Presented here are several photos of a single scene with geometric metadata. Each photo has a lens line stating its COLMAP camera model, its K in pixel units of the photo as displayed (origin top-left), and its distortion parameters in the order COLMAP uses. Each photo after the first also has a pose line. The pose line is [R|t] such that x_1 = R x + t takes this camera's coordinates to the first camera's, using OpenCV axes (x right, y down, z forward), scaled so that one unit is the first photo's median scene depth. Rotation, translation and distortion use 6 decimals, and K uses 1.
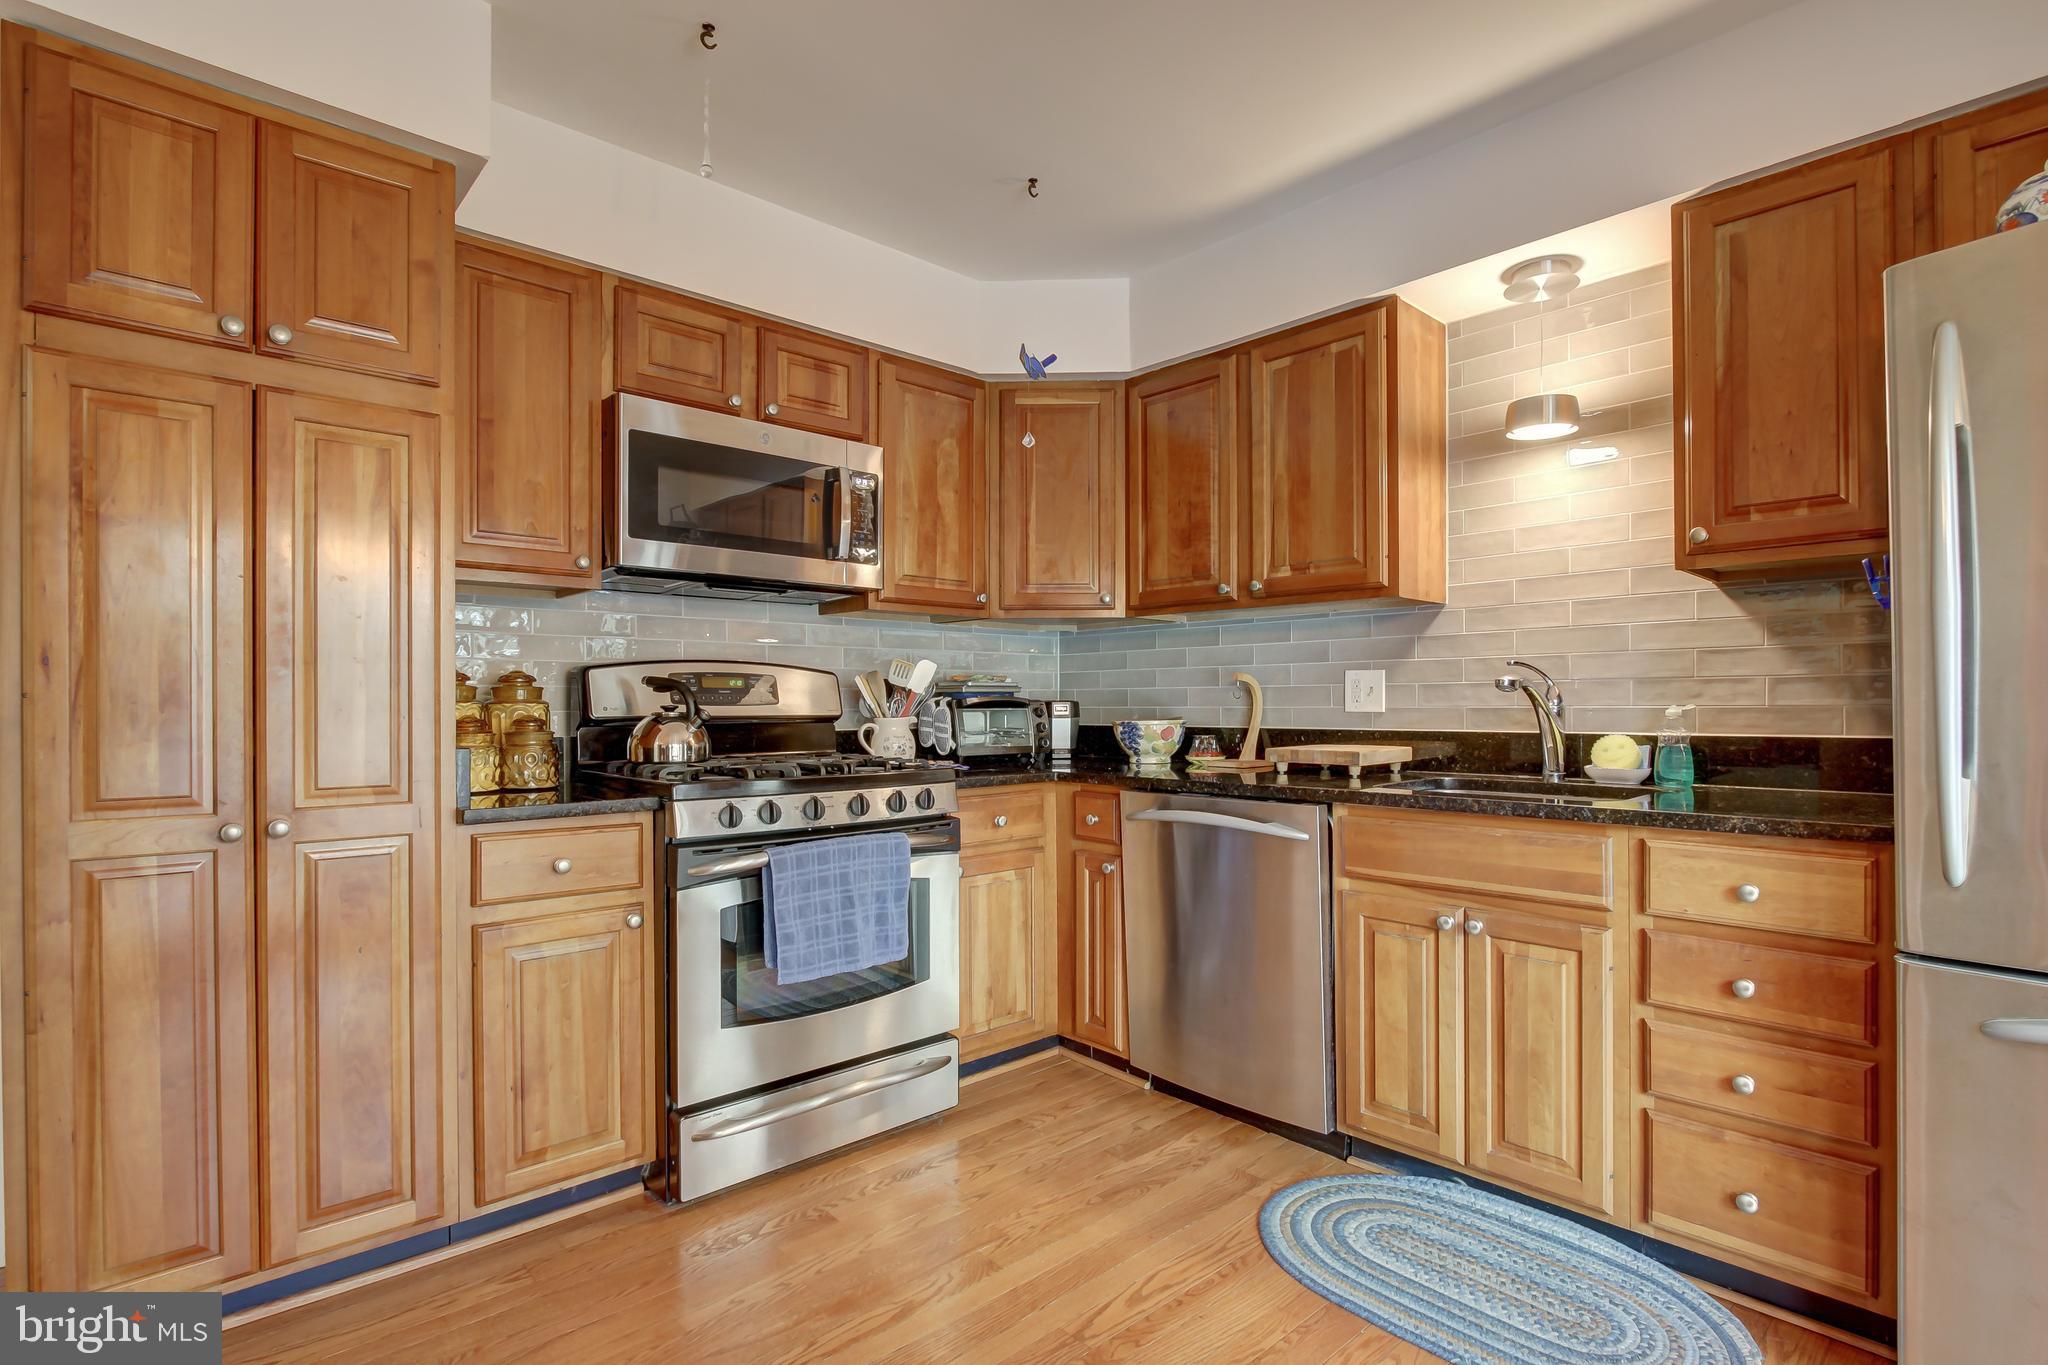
lens RADIAL K [[993.6, 0, 1038.1], [0, 993.6, 700.4], [0, 0, 1]] dist [-0.018517, 0.003819]
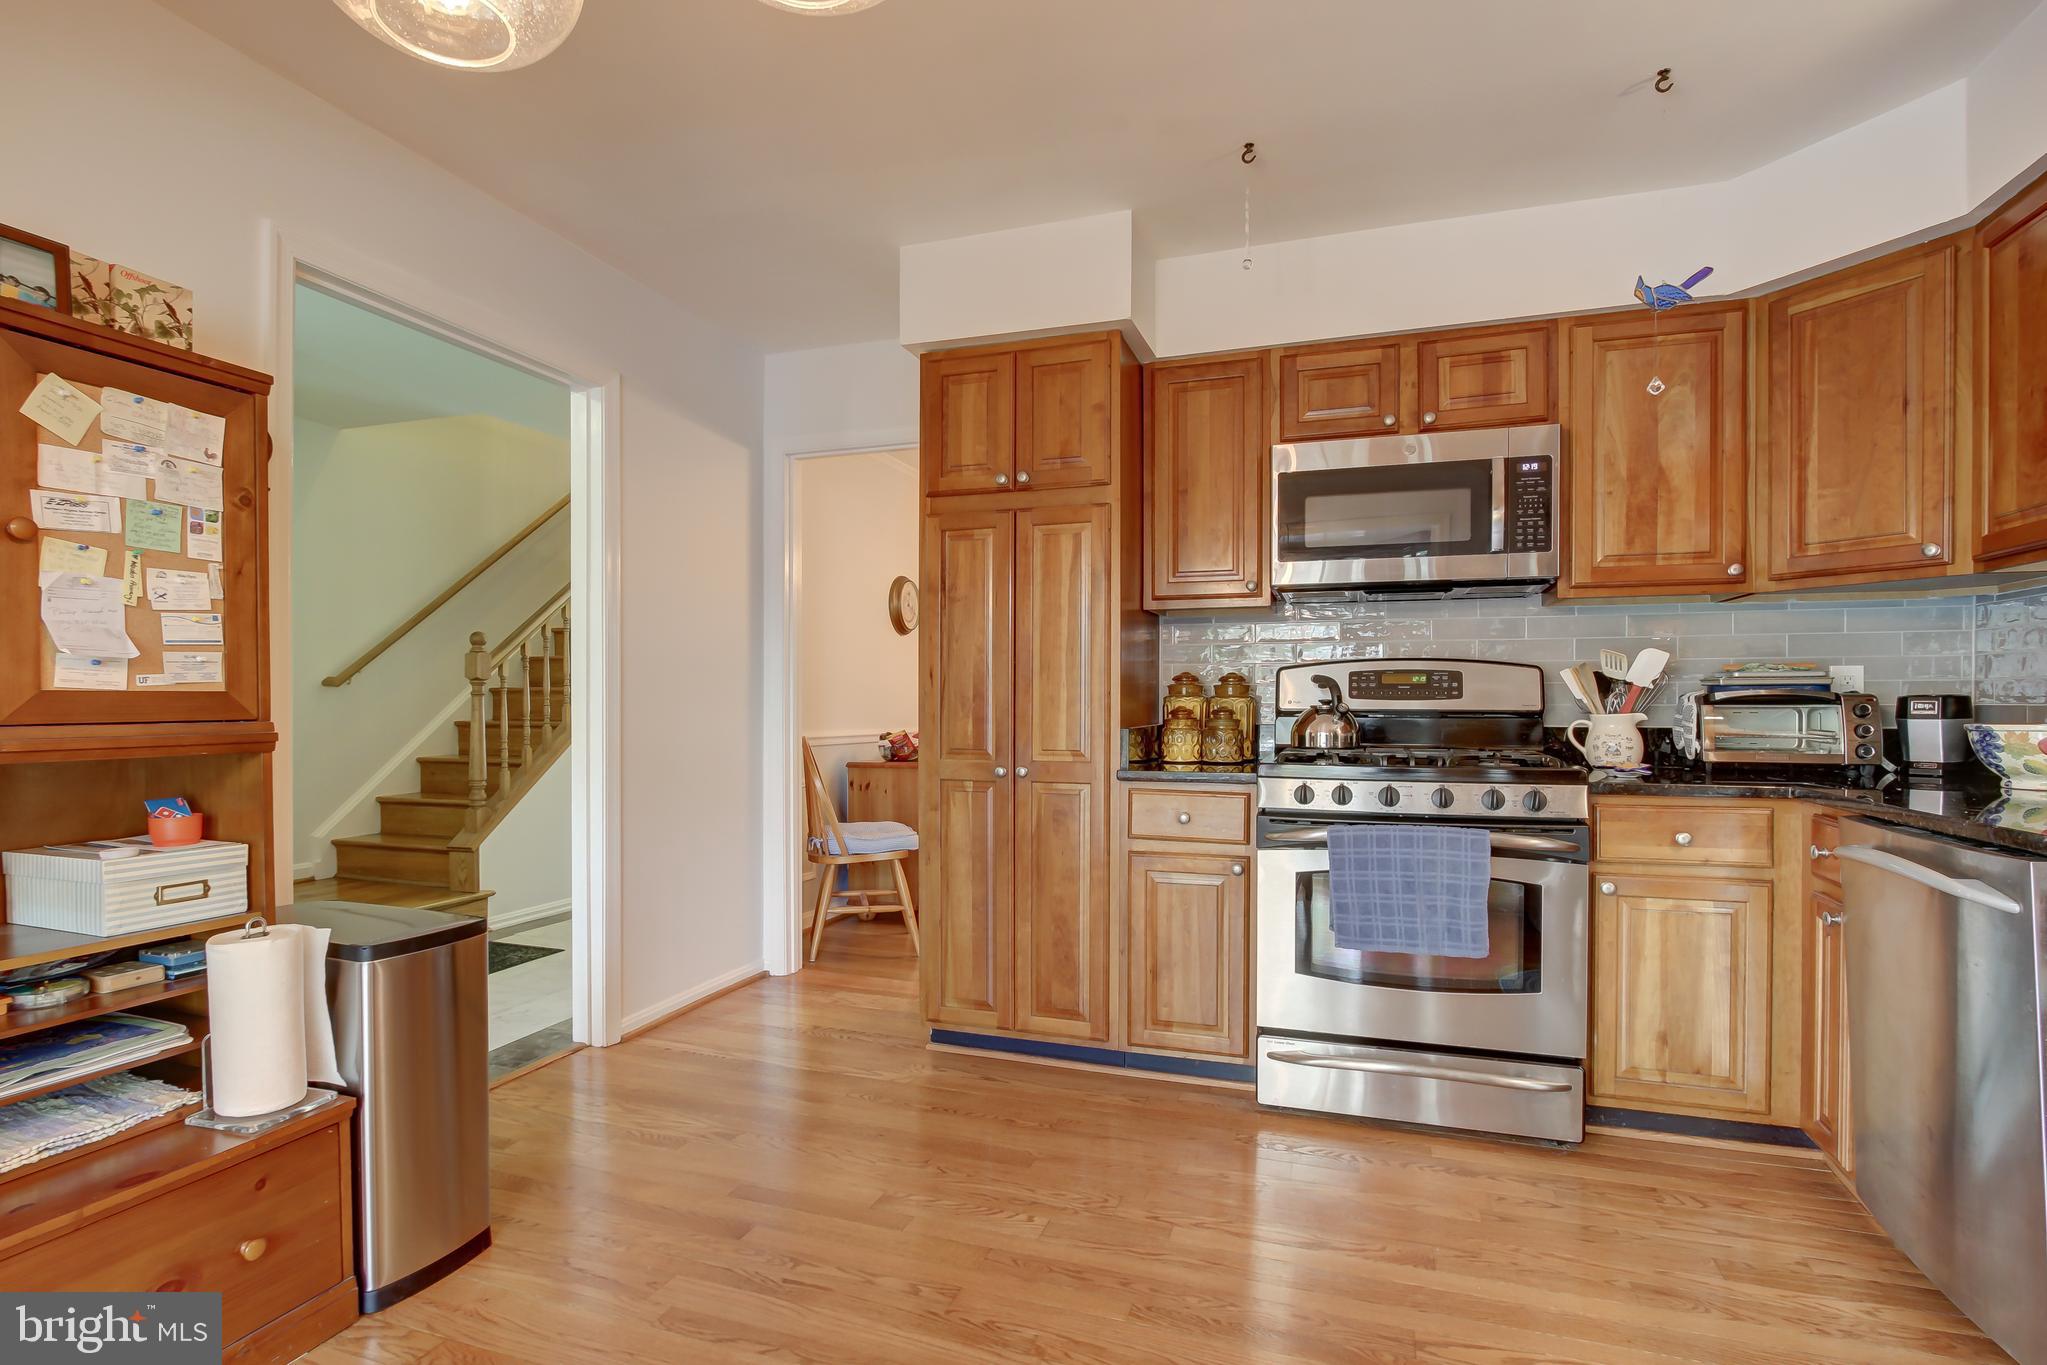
lens RADIAL K [[993.1, 0, 1026.7], [0, 993.1, 703.3], [0, 0, 1]] dist [-0.018517, 0.003819]
pose [[0.475404, 0.006020, -0.879747, 0.489476], [0.001473, 0.999970, 0.007638, -0.000029], [0.879766, -0.004927, 0.475381, 0.135050]]
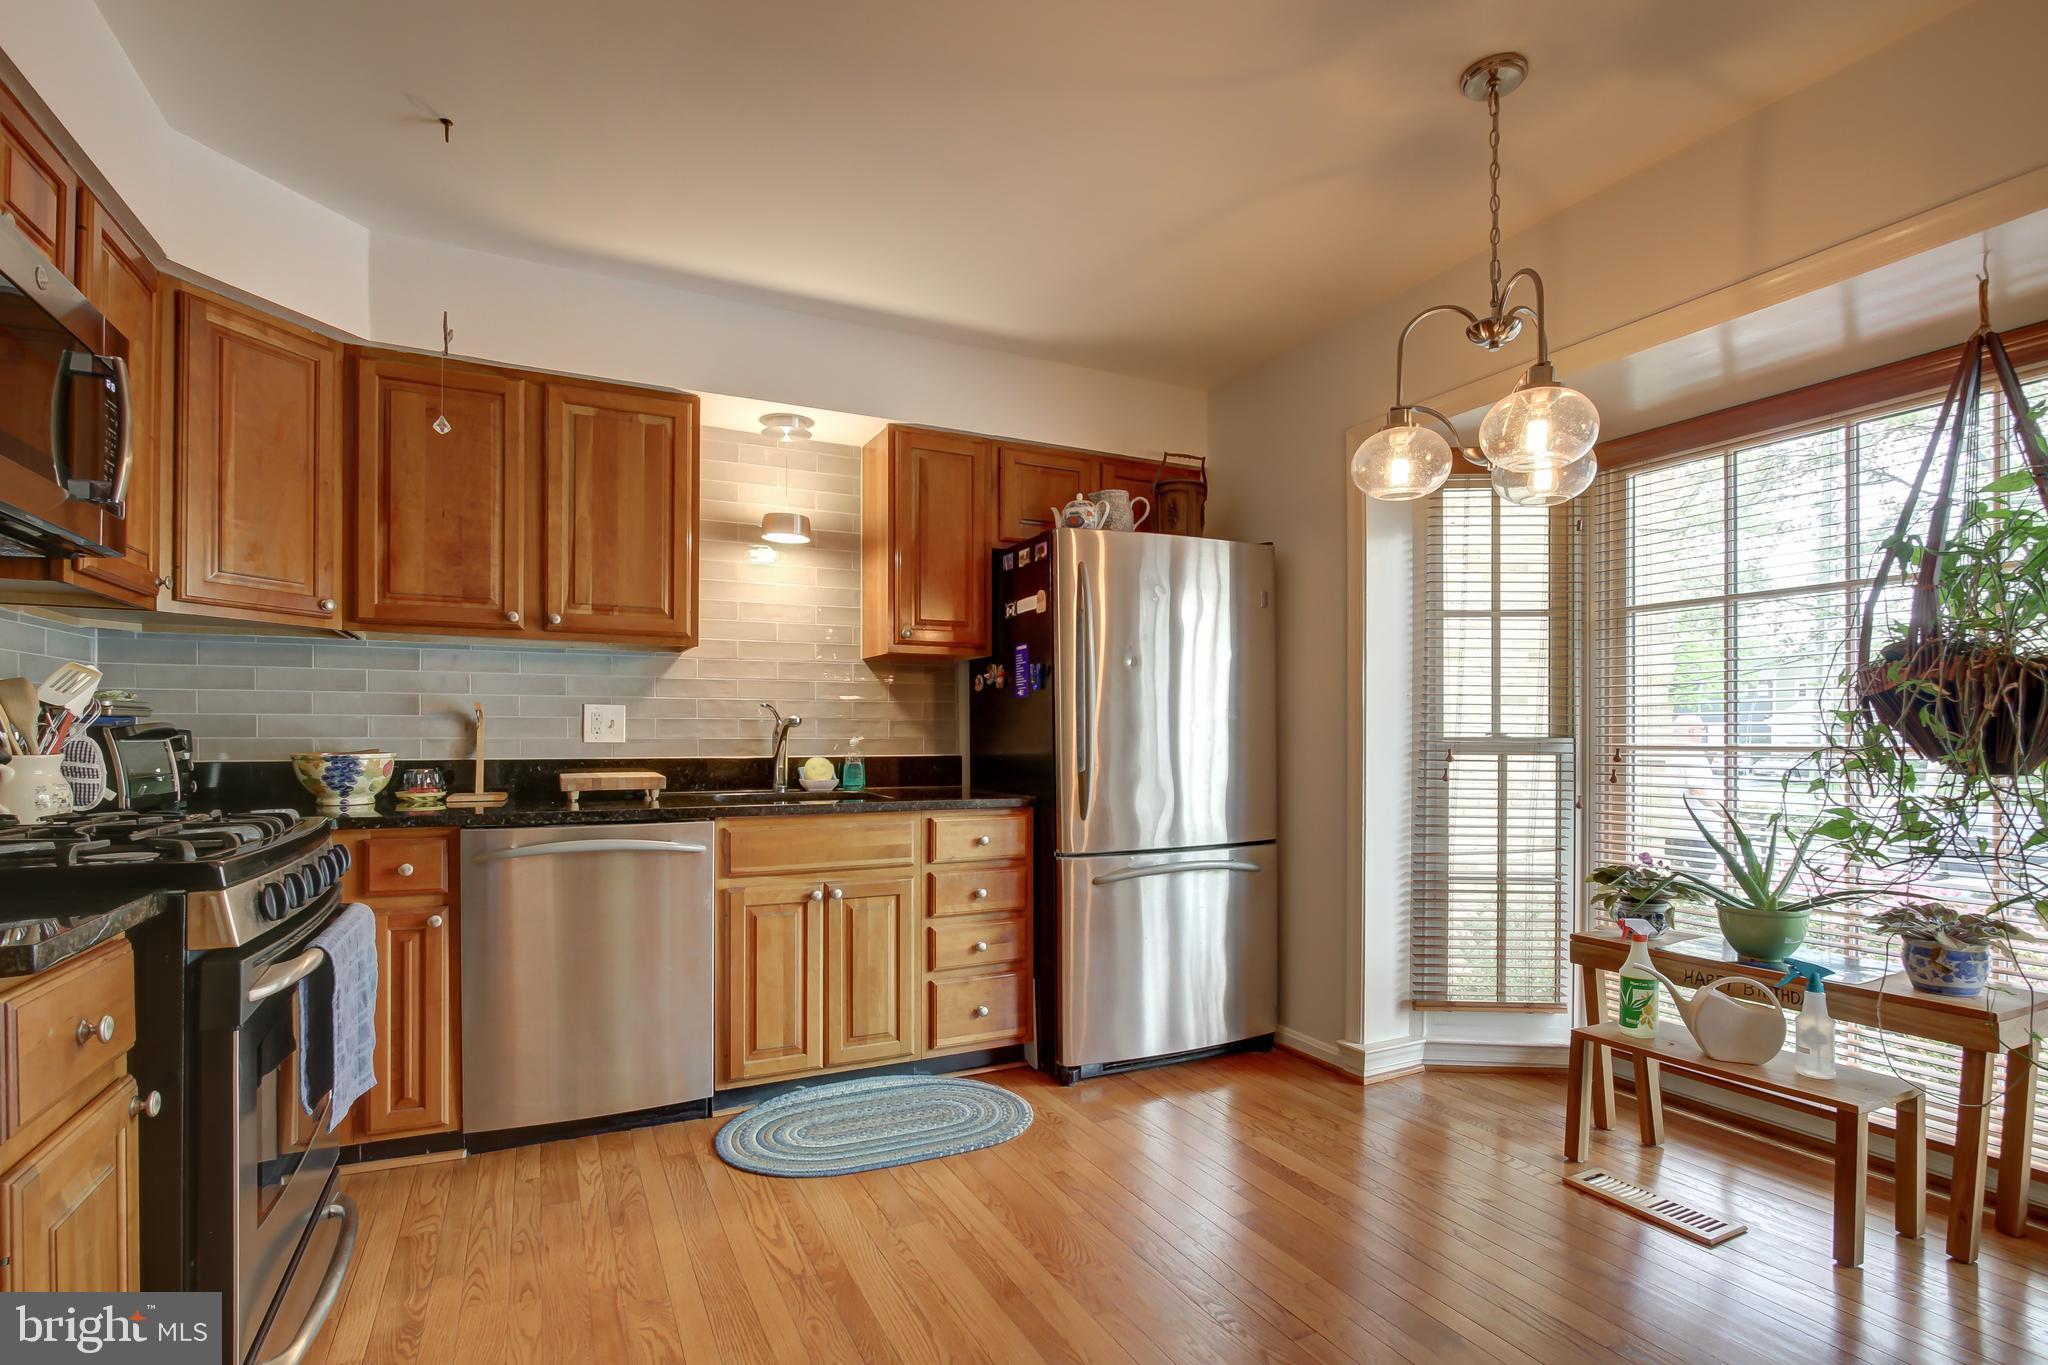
lens RADIAL K [[993.6, 0, 1026.9], [0, 993.6, 723.5], [0, 0, 1]] dist [-0.018517, 0.003819]
pose [[0.268648, 0.014060, 0.963136, -0.720740], [-0.008881, 0.999887, -0.012119, -0.000364], [-0.963198, -0.005298, 0.268742, 0.298477]]
